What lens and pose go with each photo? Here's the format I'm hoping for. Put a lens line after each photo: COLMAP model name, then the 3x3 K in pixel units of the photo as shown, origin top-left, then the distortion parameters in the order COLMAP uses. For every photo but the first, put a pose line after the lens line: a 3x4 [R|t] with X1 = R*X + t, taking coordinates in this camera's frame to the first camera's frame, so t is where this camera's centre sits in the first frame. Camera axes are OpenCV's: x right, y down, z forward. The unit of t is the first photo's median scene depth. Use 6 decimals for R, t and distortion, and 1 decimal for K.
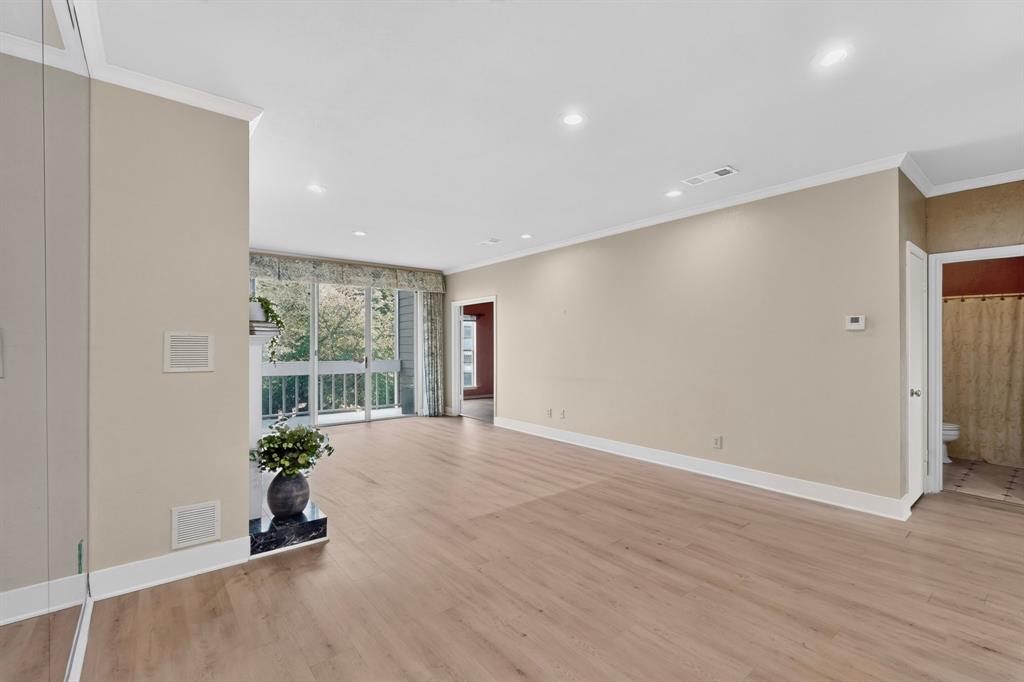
lens RADIAL K [[448.1, 0, 517.8], [0, 448.1, 350.8], [0, 0, 1]] dist [-0.001224, -0.000518]
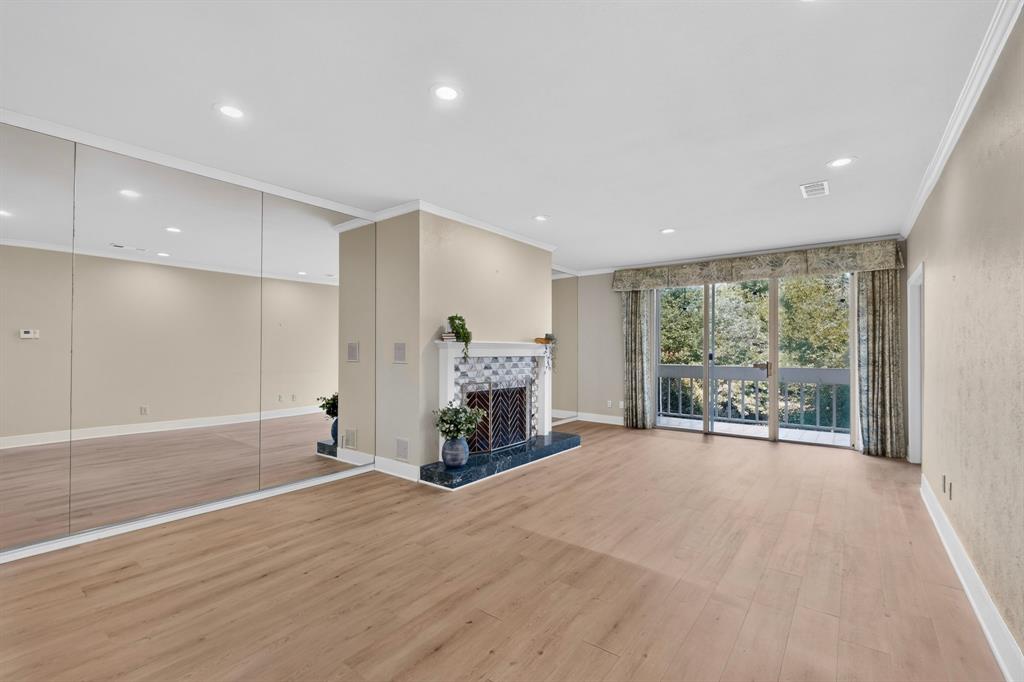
lens RADIAL K [[454.2, 0, 512.0], [0, 454.2, 341.0], [0, 0, 1]] dist [-0.001276, -0.000409]
pose [[0.223620, -0.012950, -0.974590, 0.661476], [-0.013526, 0.999774, -0.016388, -0.010819], [0.974583, 0.016847, 0.223394, 0.587442]]
